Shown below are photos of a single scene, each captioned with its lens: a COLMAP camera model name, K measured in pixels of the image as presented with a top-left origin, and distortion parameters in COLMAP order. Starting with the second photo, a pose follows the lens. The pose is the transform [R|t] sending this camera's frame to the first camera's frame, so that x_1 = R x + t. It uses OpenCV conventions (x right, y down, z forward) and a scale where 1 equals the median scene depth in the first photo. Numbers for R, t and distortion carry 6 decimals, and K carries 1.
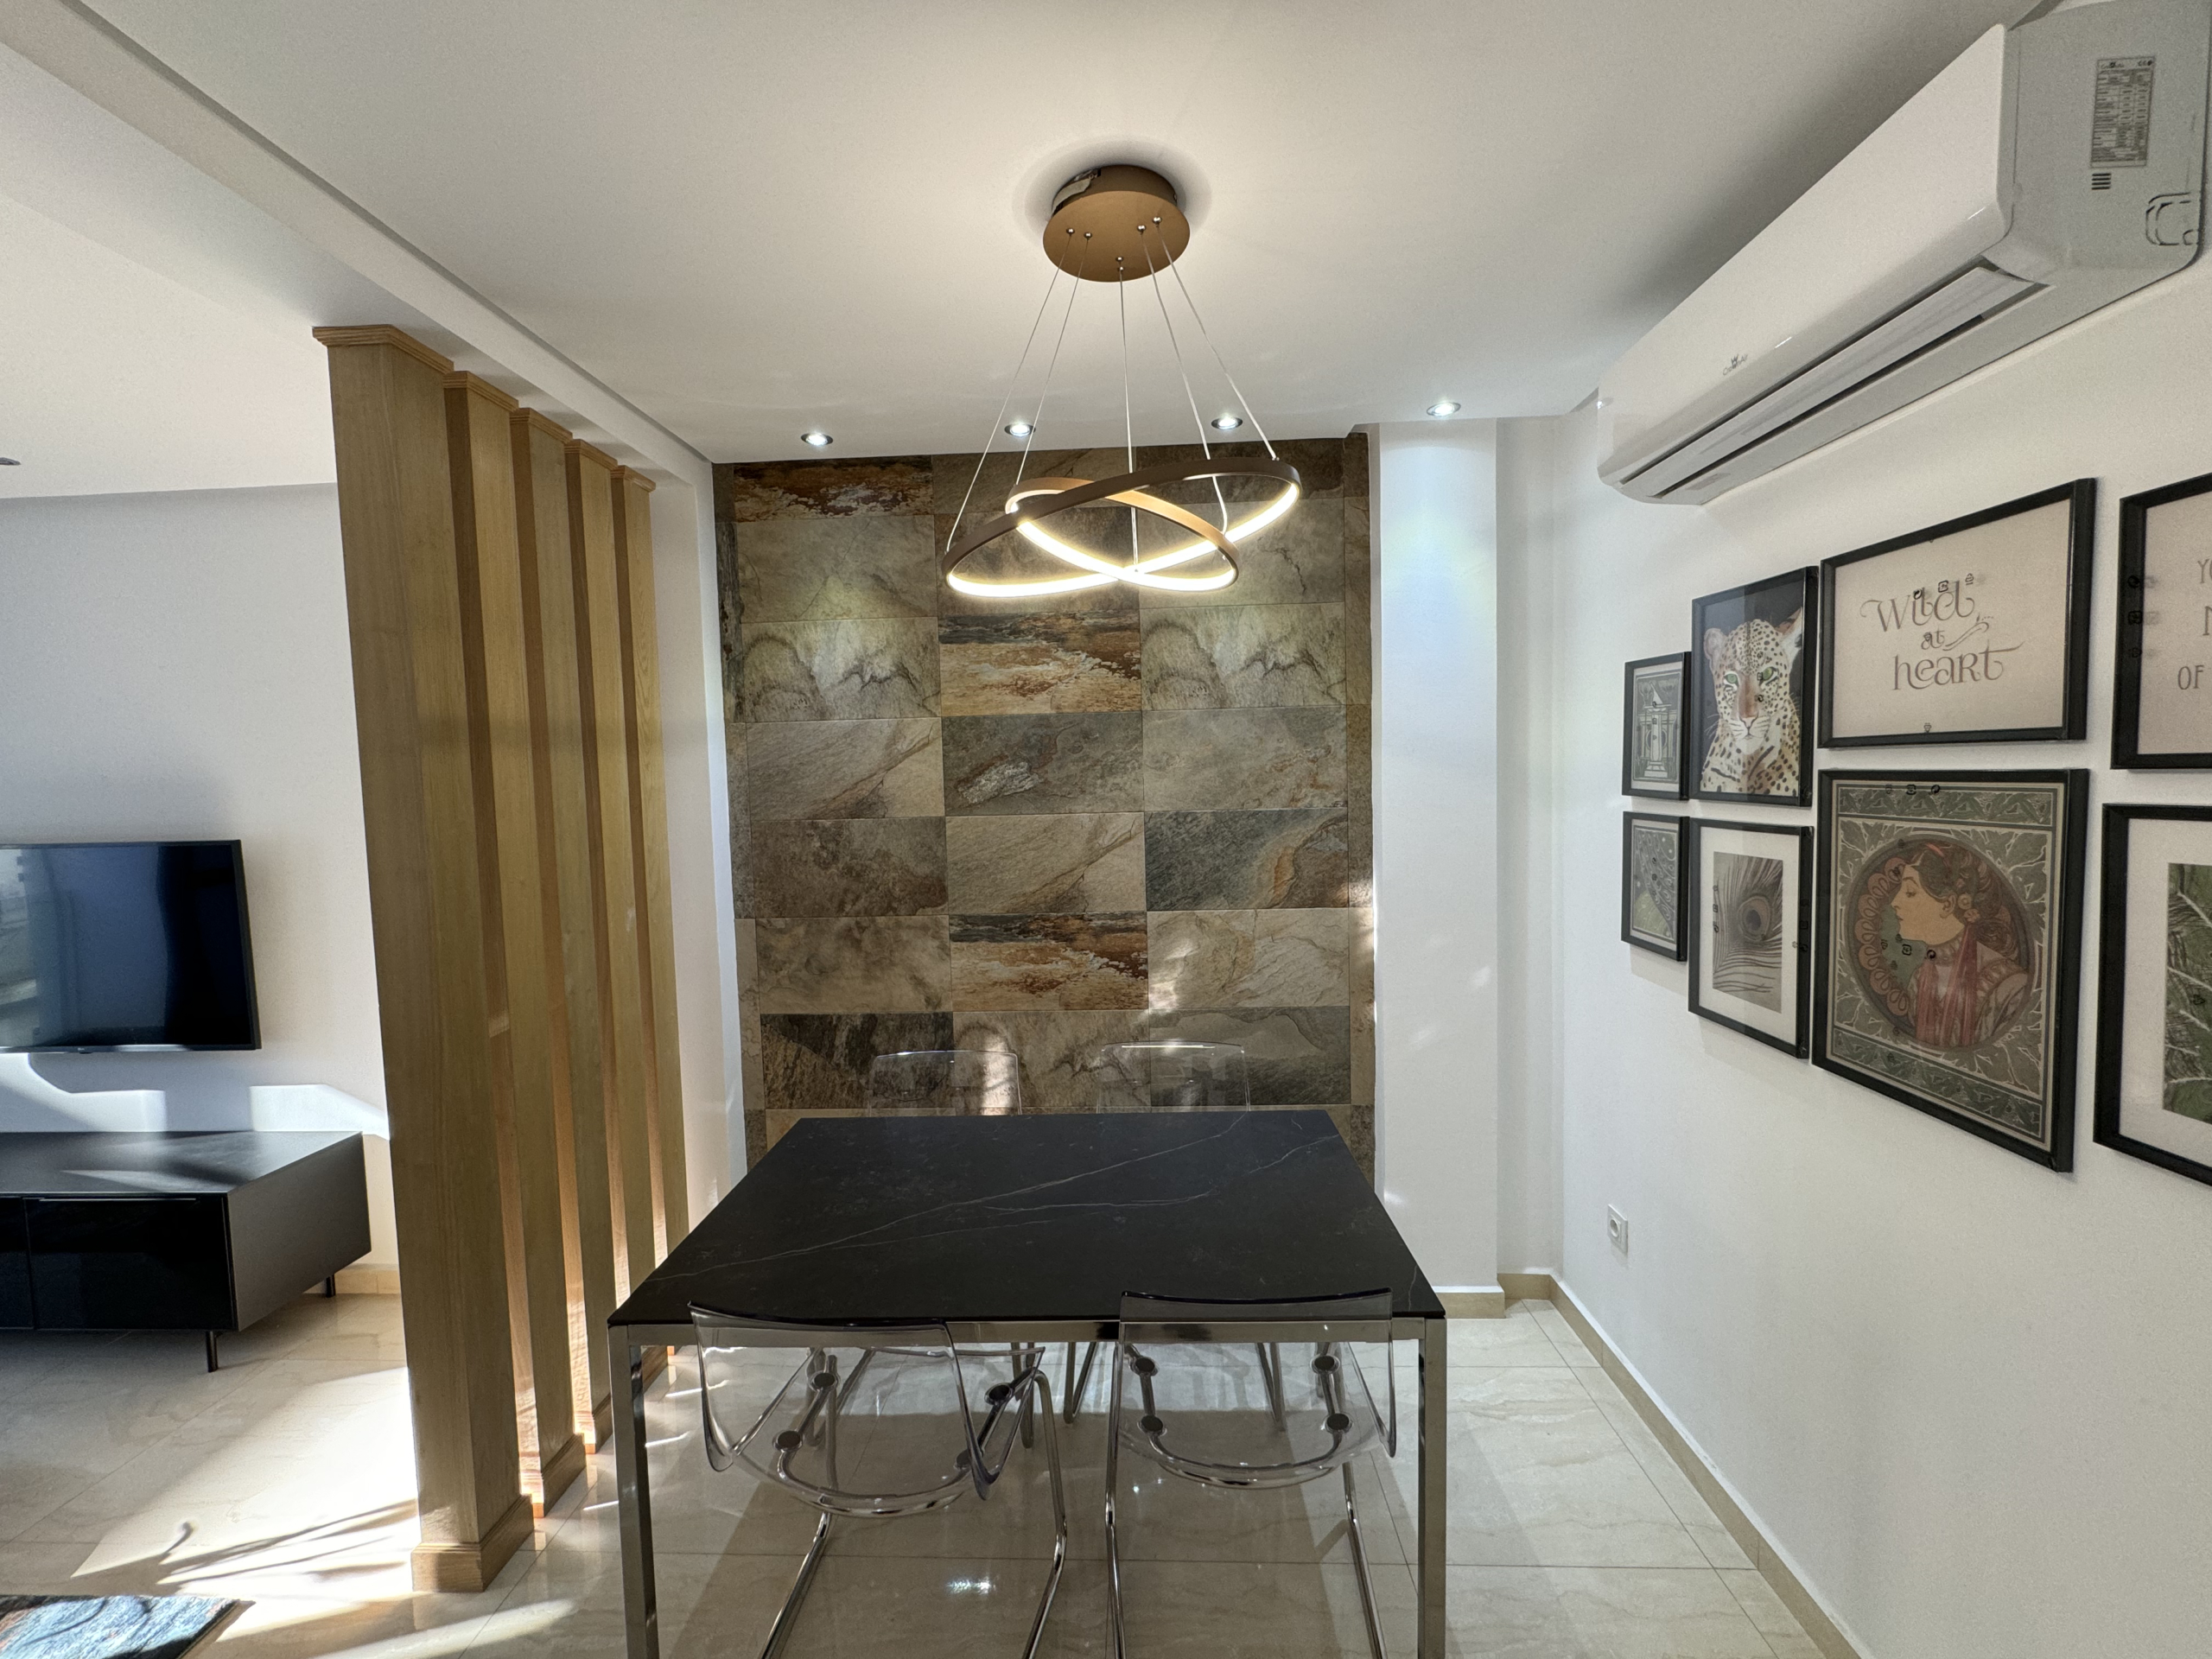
lens RADIAL K [[882.2, 0, 1097.0], [0, 882.2, 828.9], [0, 0, 1]] dist [0.000380, 0.000241]
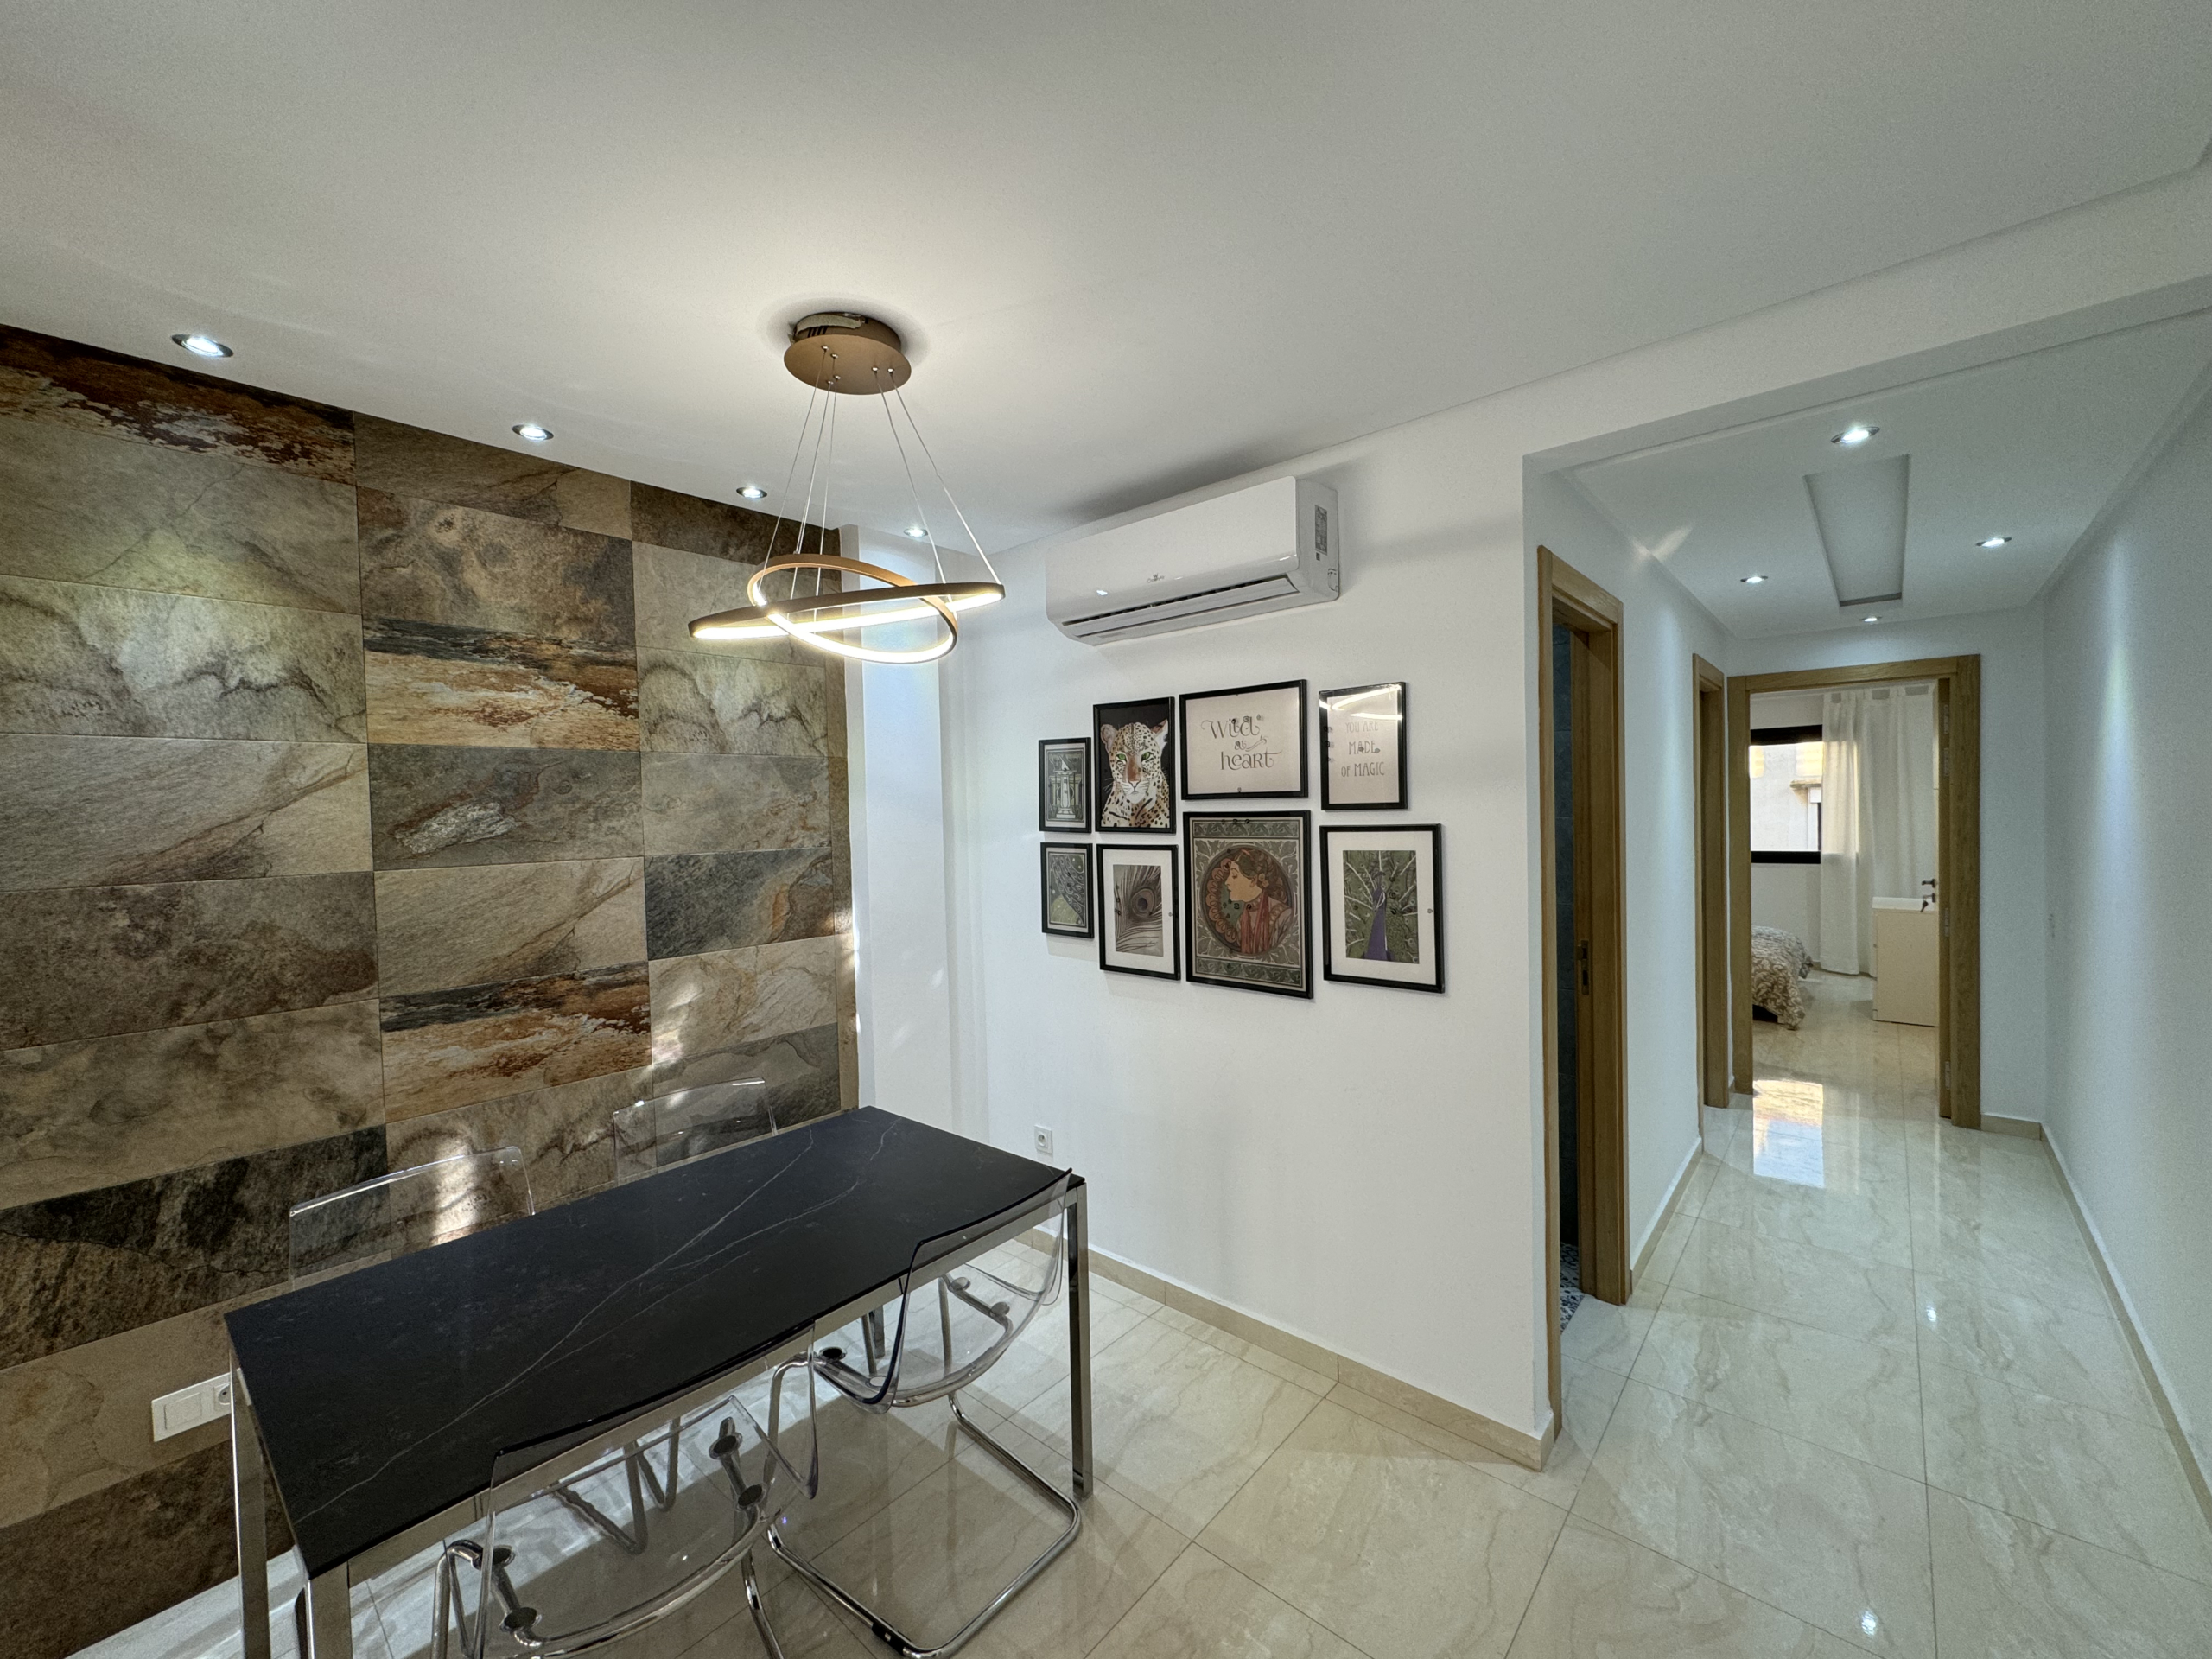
lens RADIAL K [[882.2, 0, 1102.9], [0, 882.2, 828.0], [0, 0, 1]] dist [0.000380, 0.000241]
pose [[0.628300, -0.007575, 0.777935, -0.376234], [0.054352, 0.997937, -0.034180, 0.009541], [-0.776070, 0.063758, 0.627415, 0.011591]]
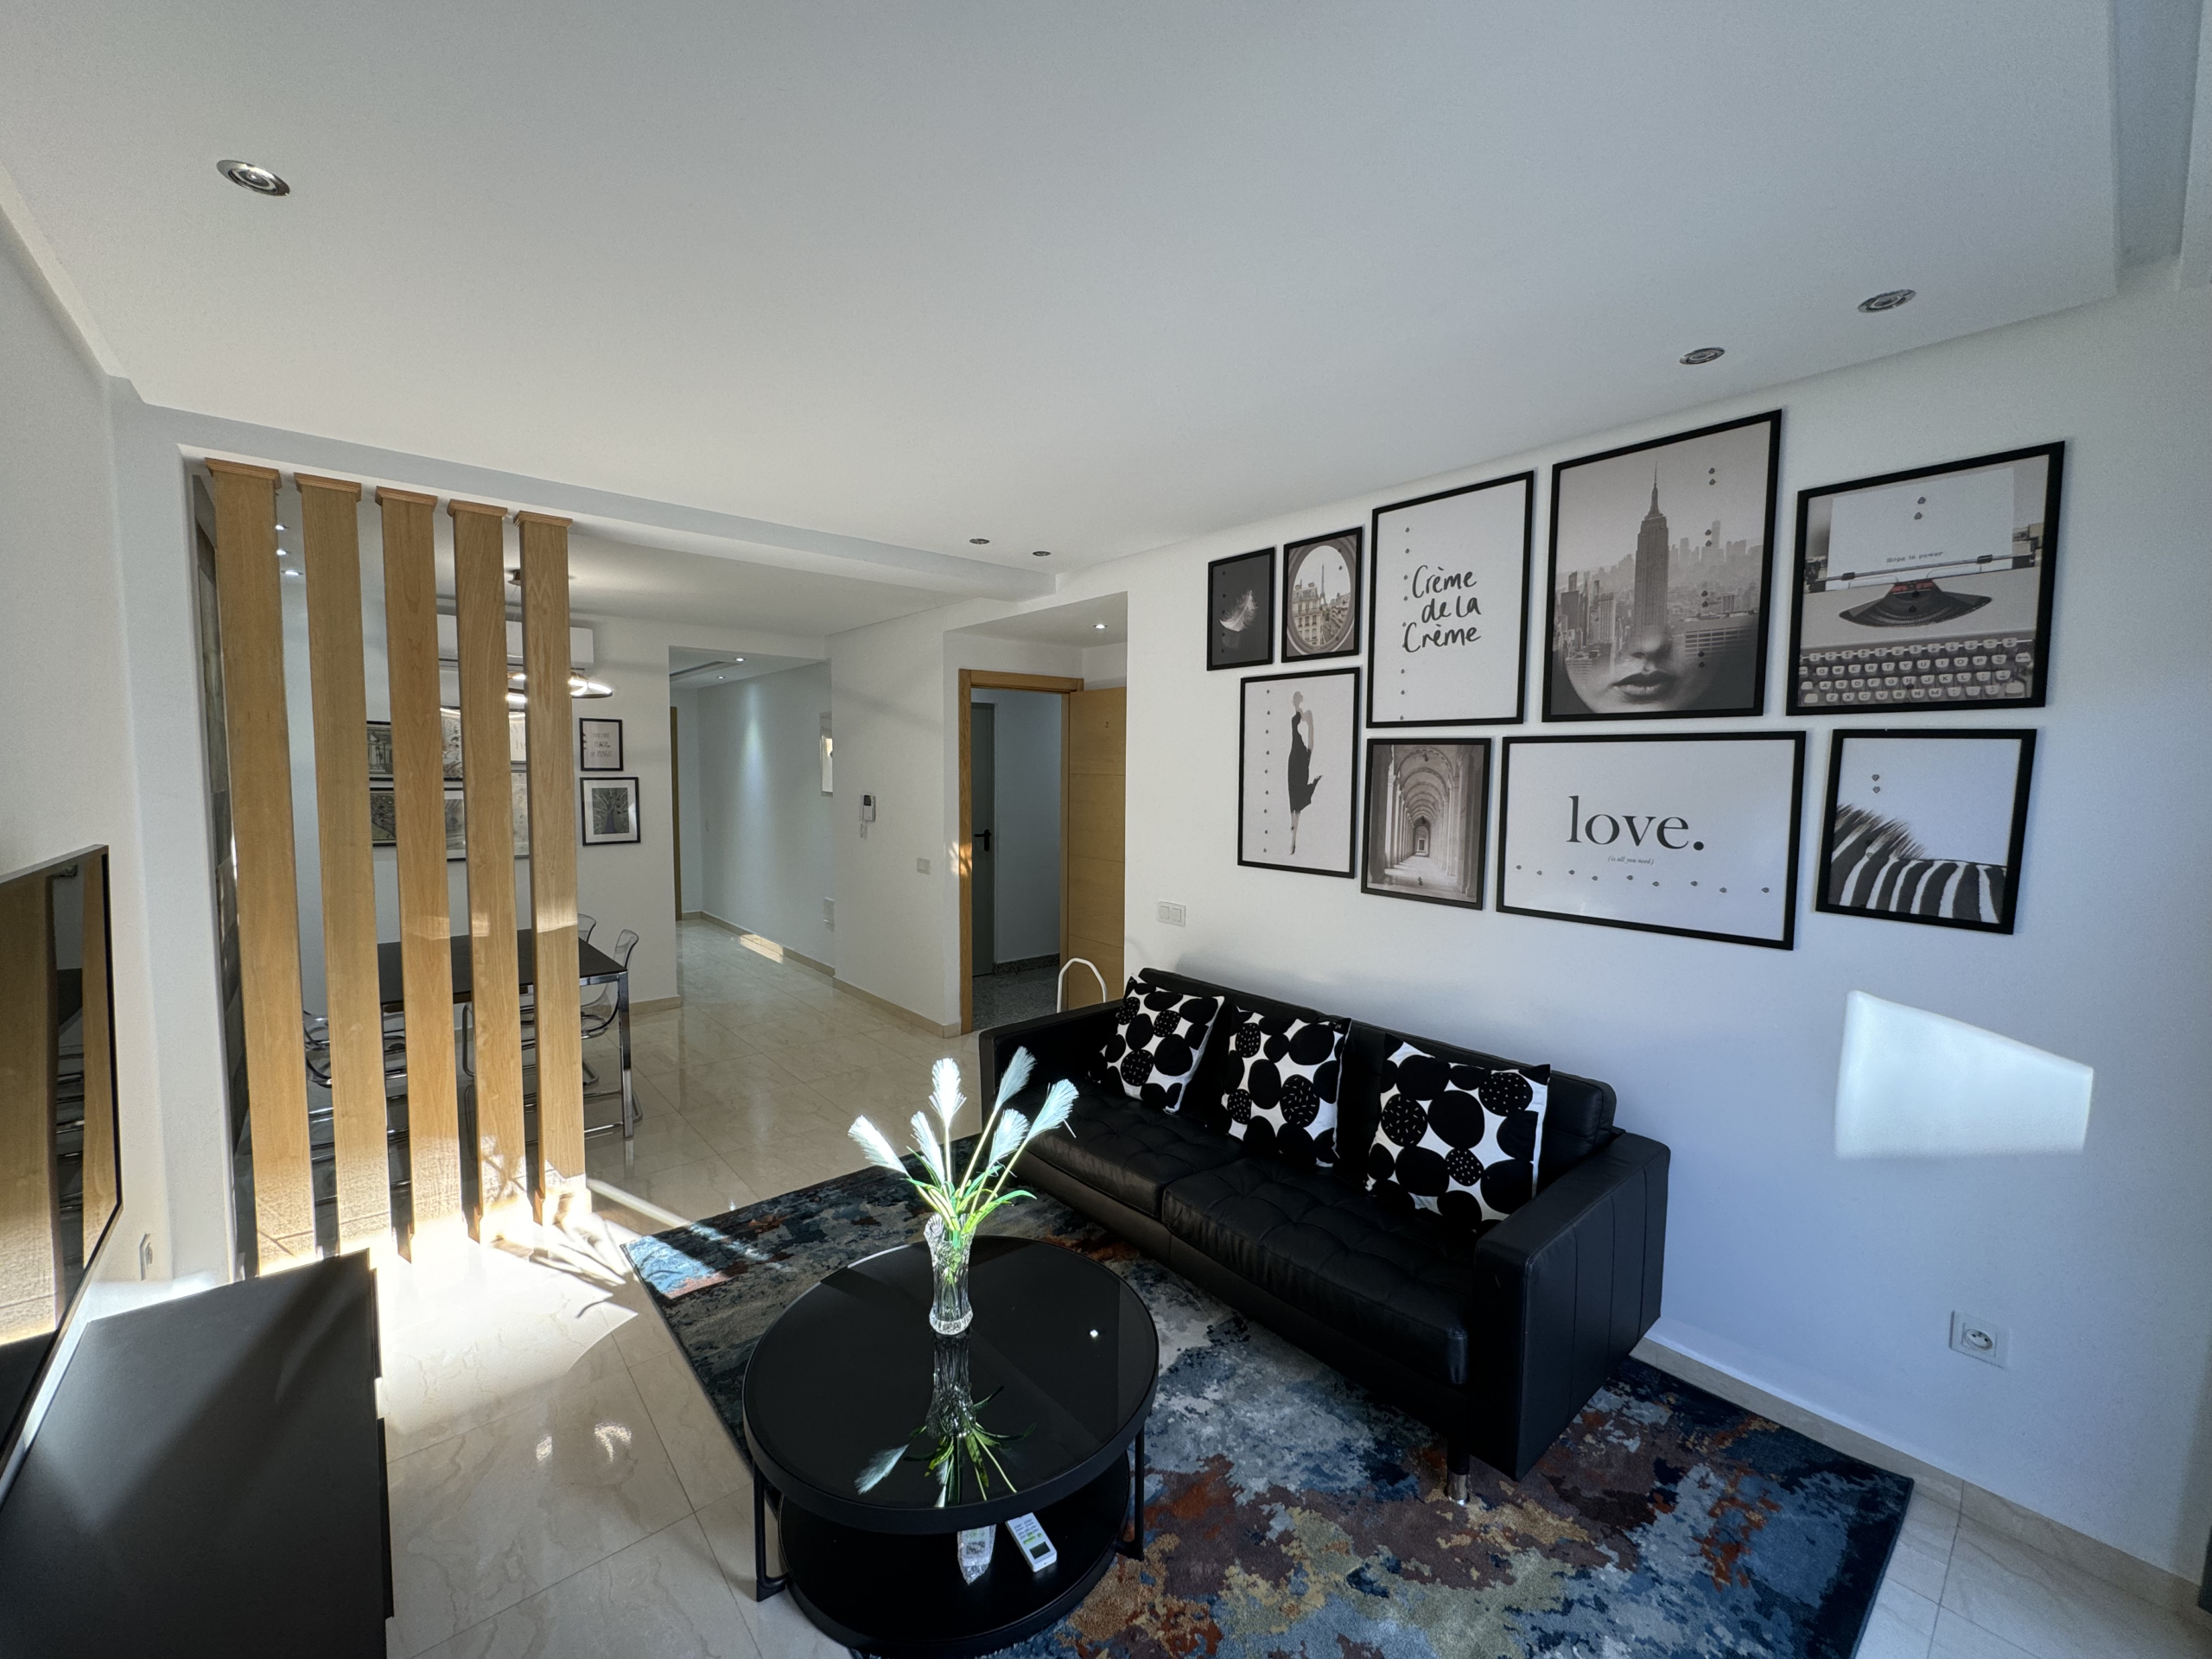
lens RADIAL K [[882.2, 0, 1105.4], [0, 882.2, 828.7], [0, 0, 1]] dist [0.000380, 0.000241]
pose [[-0.686418, -0.028611, 0.726644, -1.833359], [0.051589, 0.994792, 0.087901, -0.010313], [-0.725375, 0.097824, -0.681368, 0.916866]]
